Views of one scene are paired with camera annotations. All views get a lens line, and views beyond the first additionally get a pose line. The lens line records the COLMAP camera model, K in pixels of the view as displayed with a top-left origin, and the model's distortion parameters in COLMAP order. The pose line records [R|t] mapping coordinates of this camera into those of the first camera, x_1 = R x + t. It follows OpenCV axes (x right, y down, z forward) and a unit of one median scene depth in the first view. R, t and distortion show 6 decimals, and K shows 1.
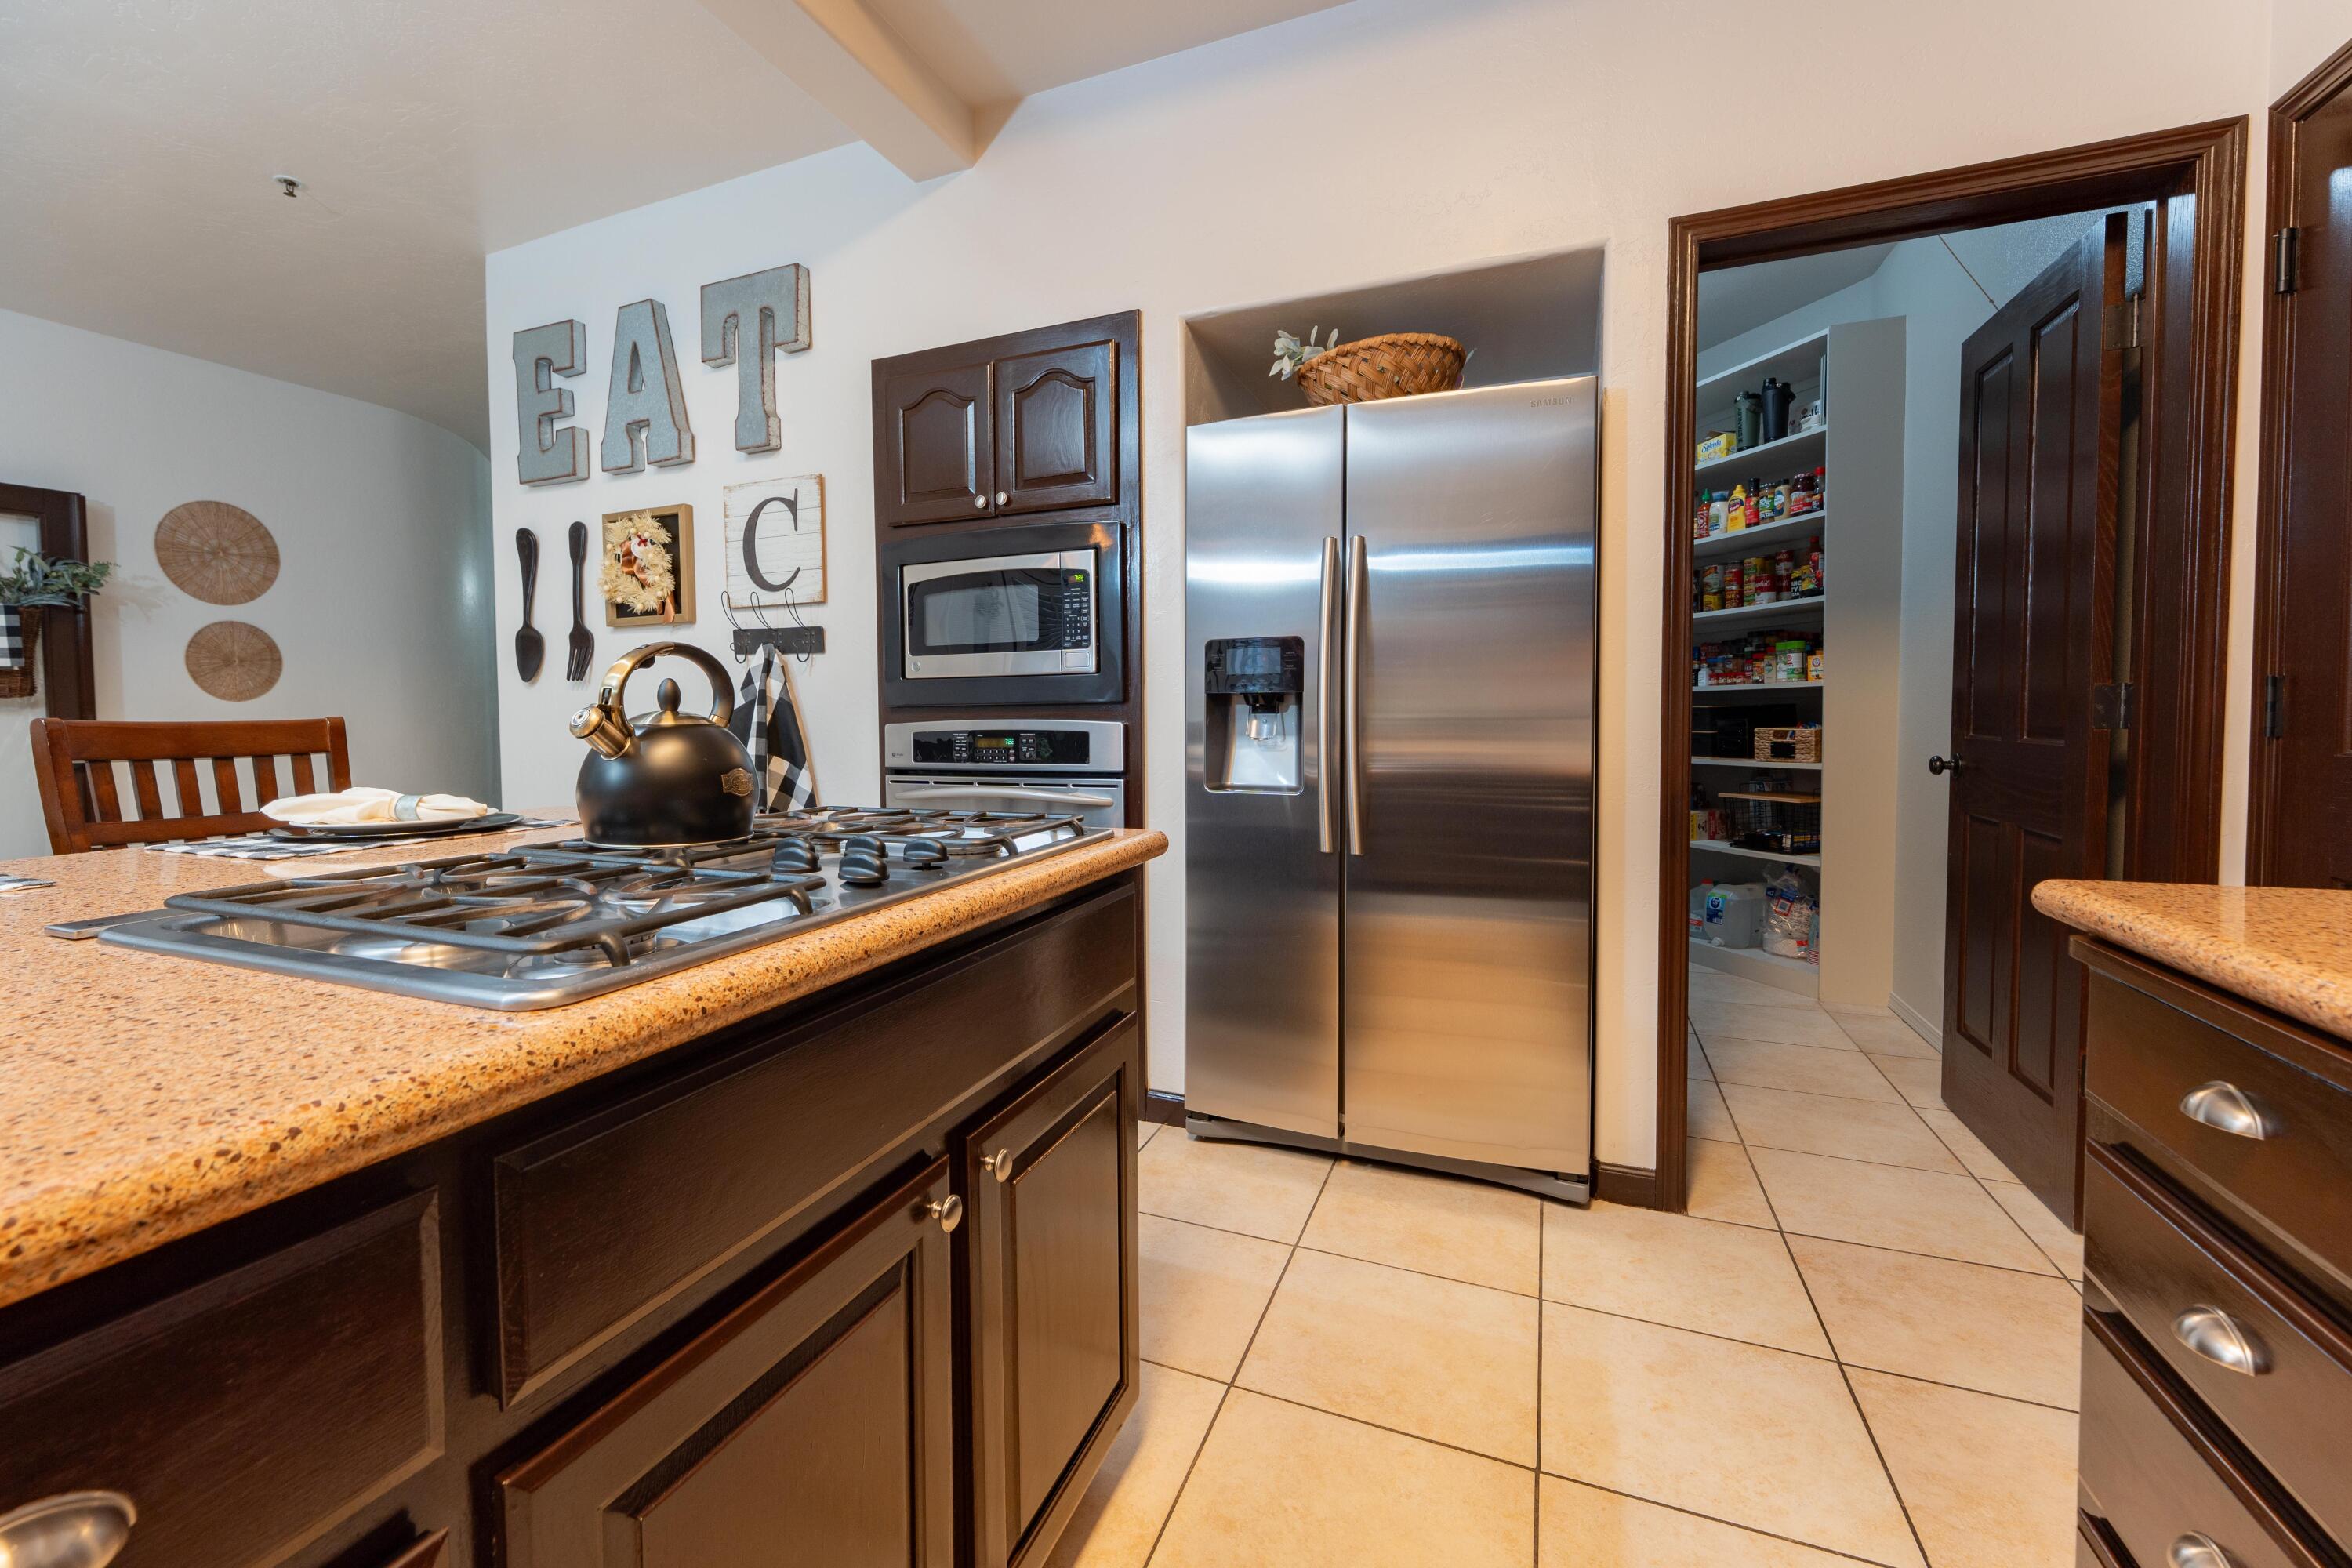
lens RADIAL K [[984.3, 0, 1113.8], [0, 984.3, 756.6], [0, 0, 1]] dist [0.017204, -0.015637]
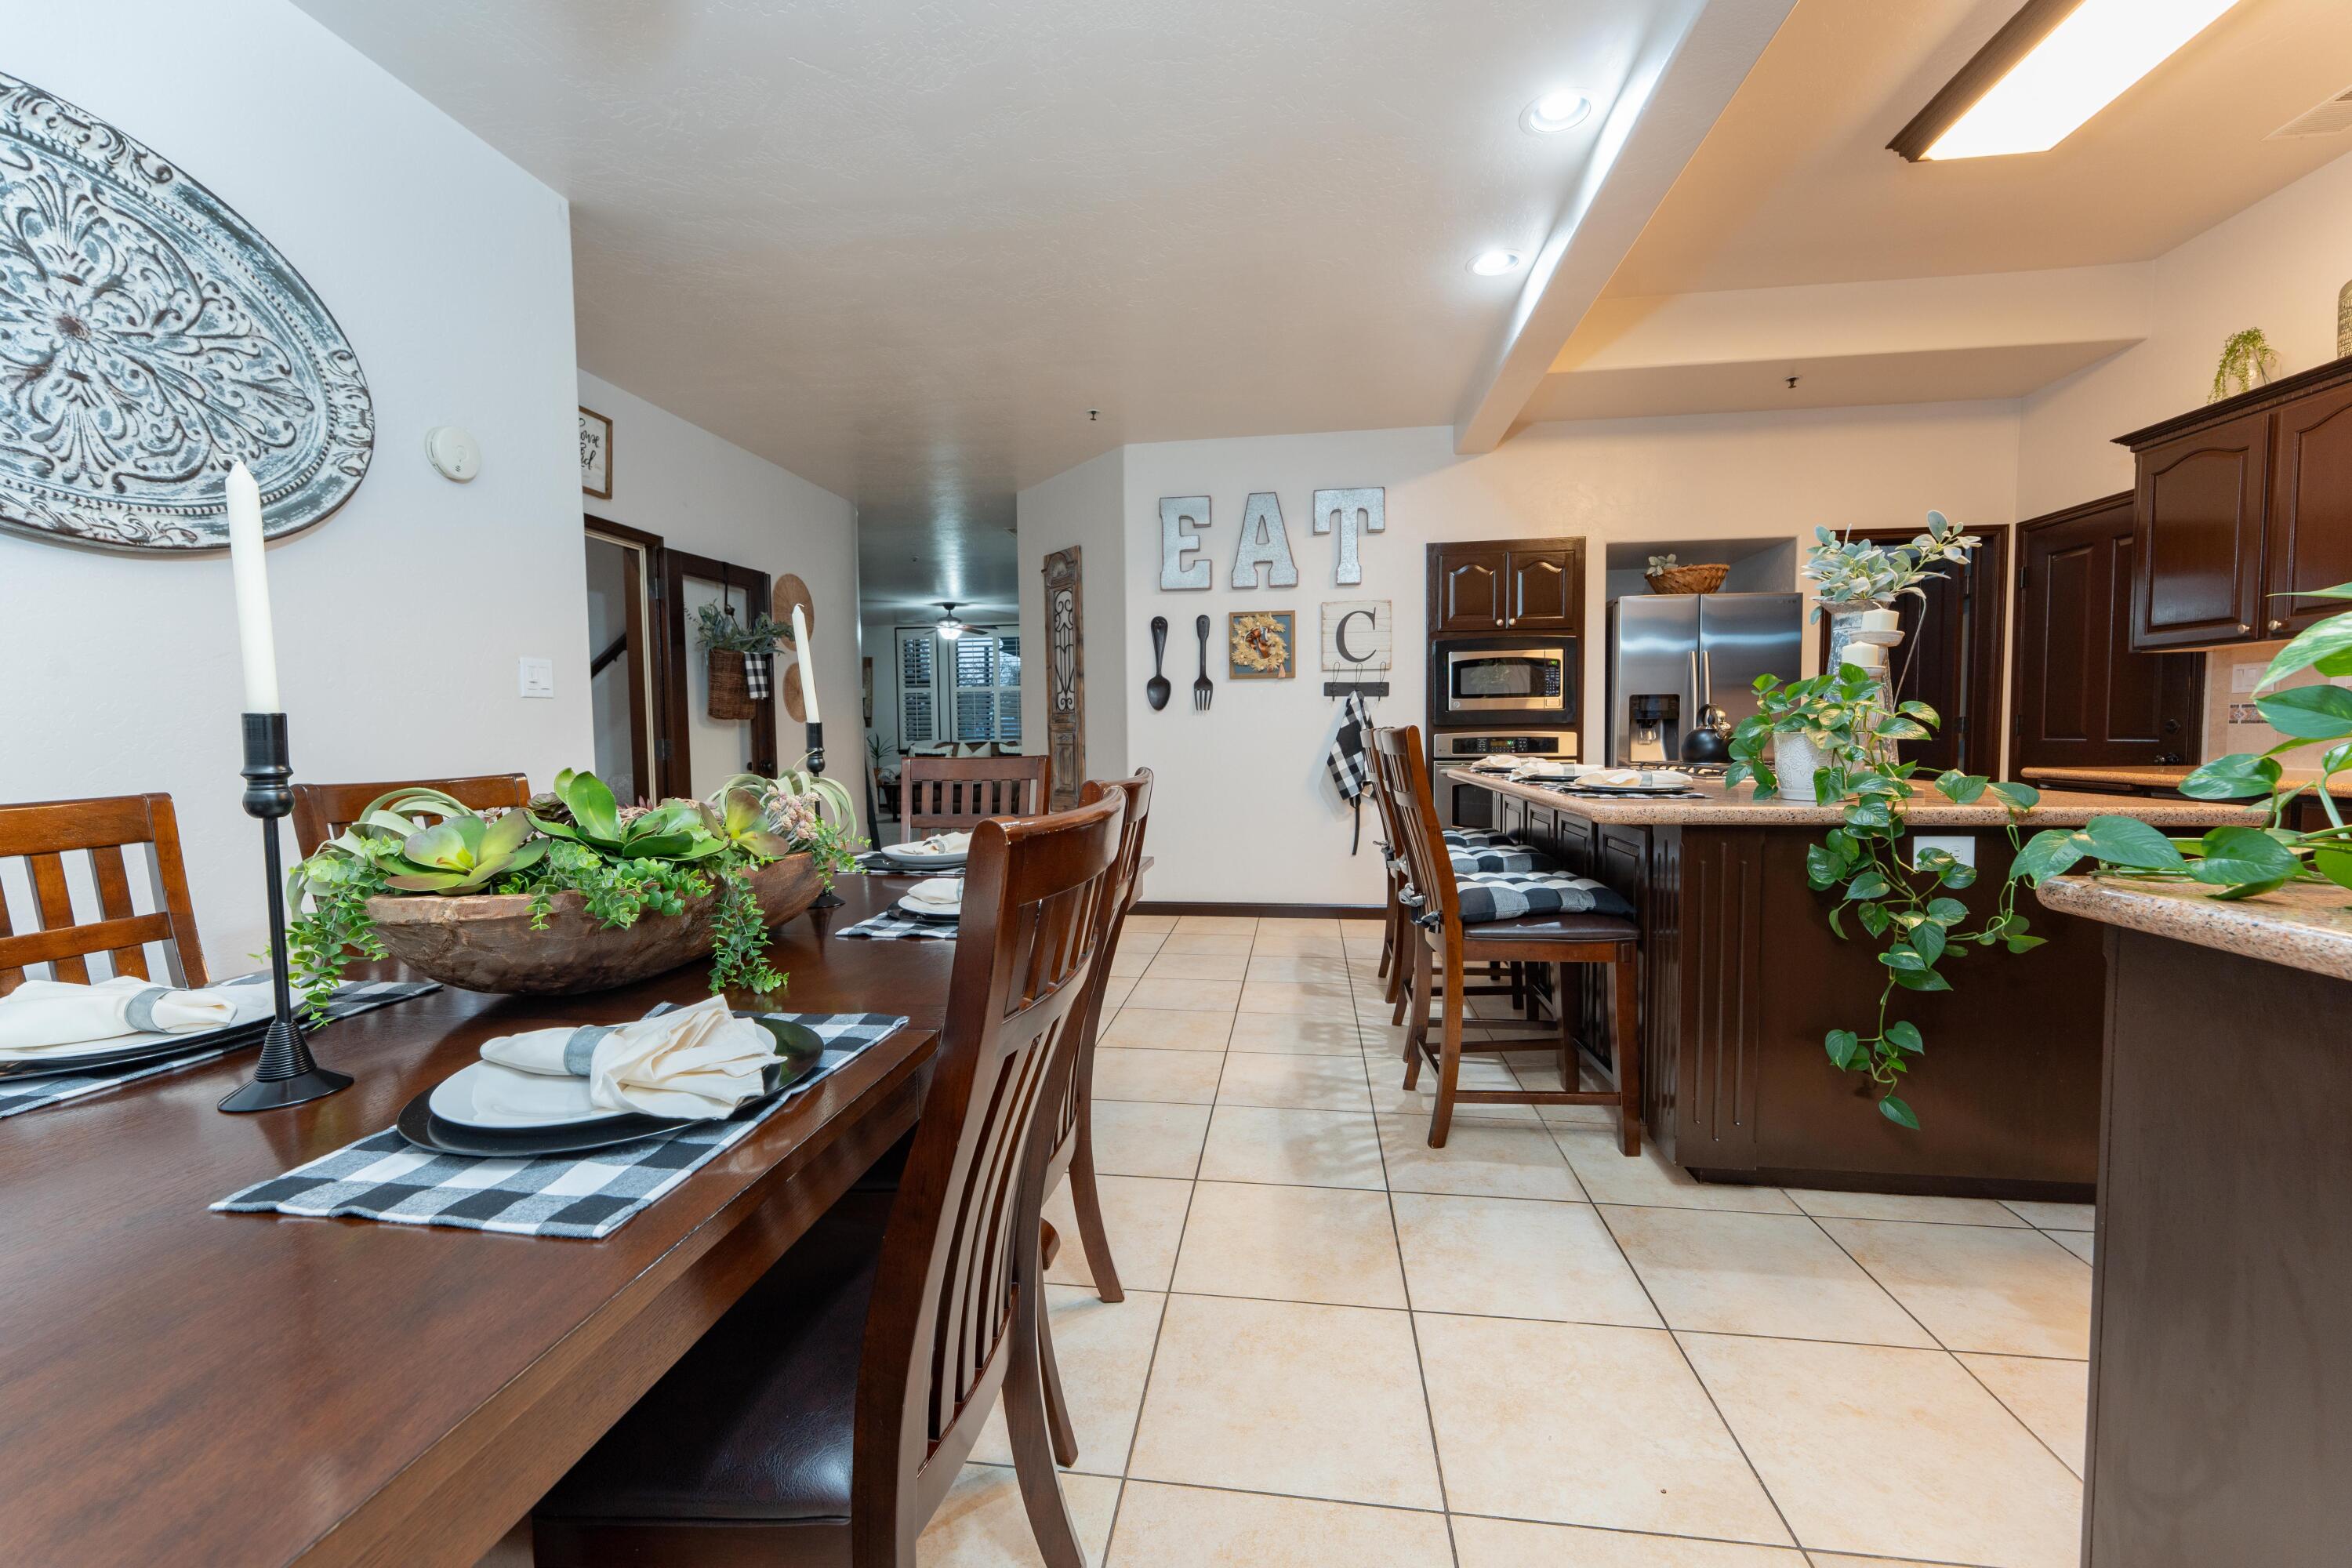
lens RADIAL K [[938.5, 0, 1173.7], [0, 938.5, 777.4], [0, 0, 1]] dist [0.002533, -0.000054]
pose [[0.962238, -0.012218, 0.271934, -1.164542], [0.012066, 0.999925, 0.002231, 0.038462], [-0.271941, 0.001134, 0.962313, -0.584259]]
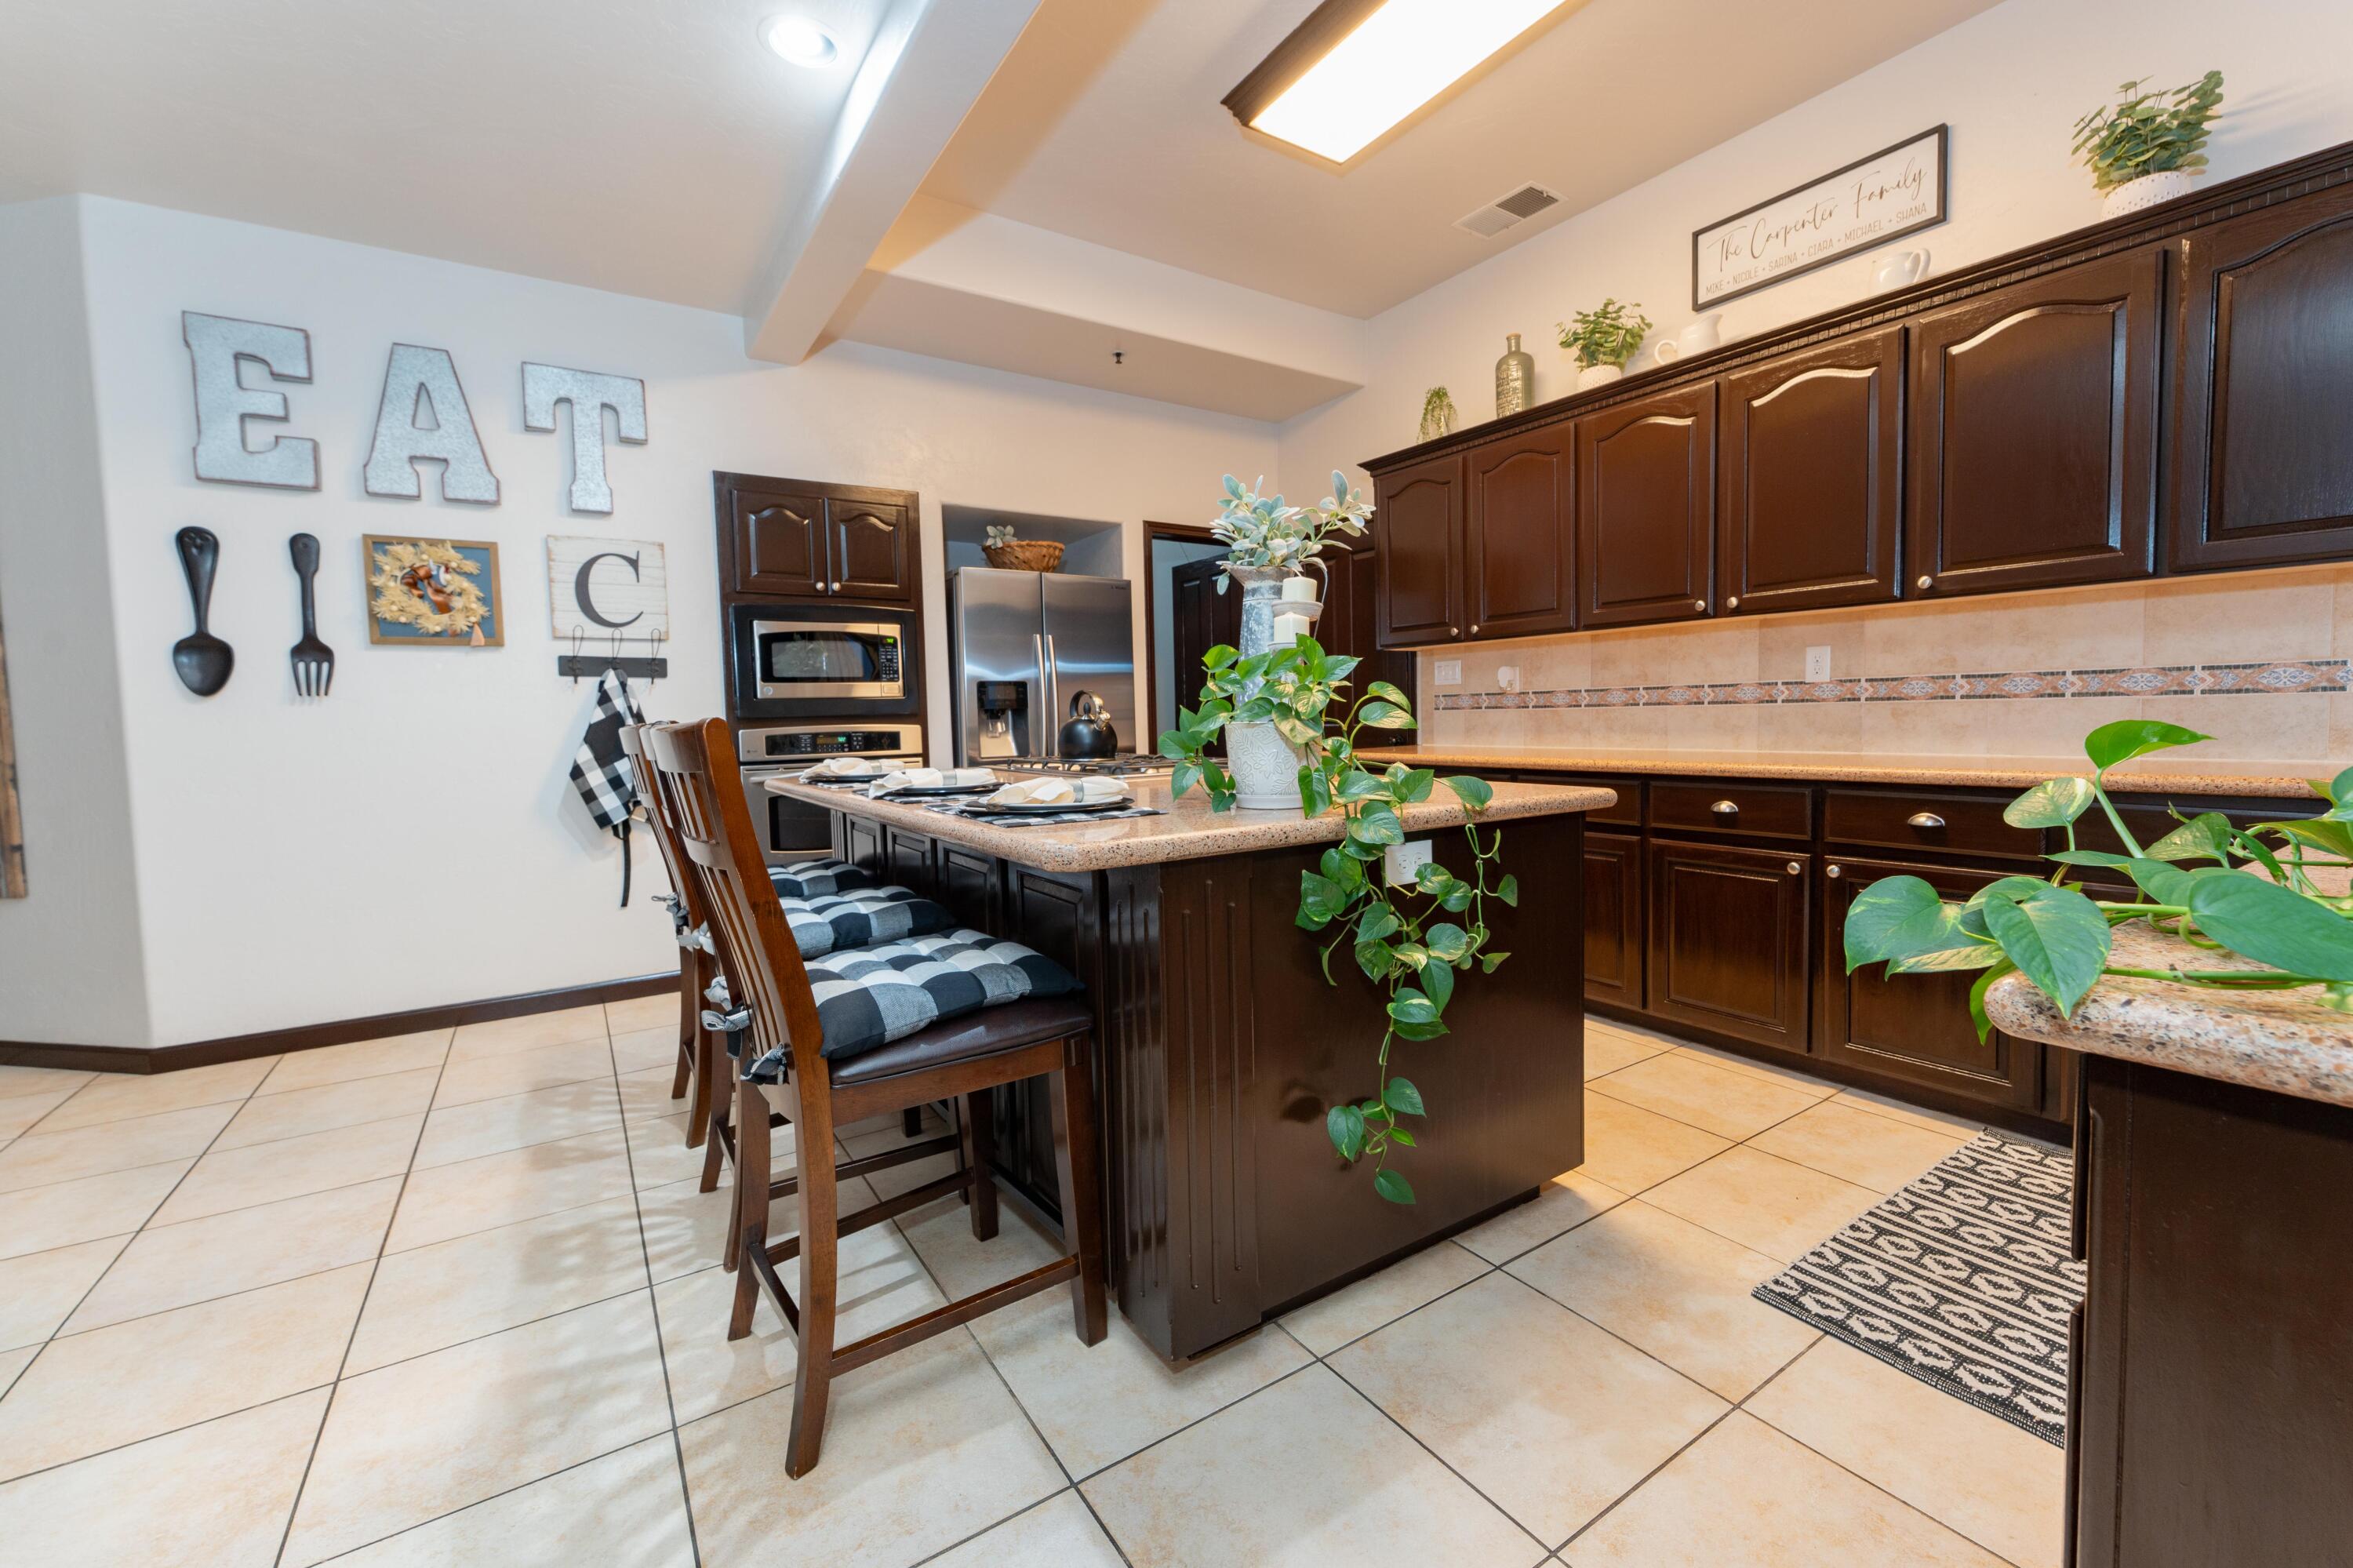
lens RADIAL K [[957.2, 0, 1209.8], [0, 957.2, 771.7], [0, 0, 1]] dist [0.001365, -0.000148]
pose [[0.530656, -0.052718, 0.845946, -1.000559], [0.053972, 0.998140, 0.028346, 0.022930], [-0.845867, 0.030616, 0.532514, -0.291305]]
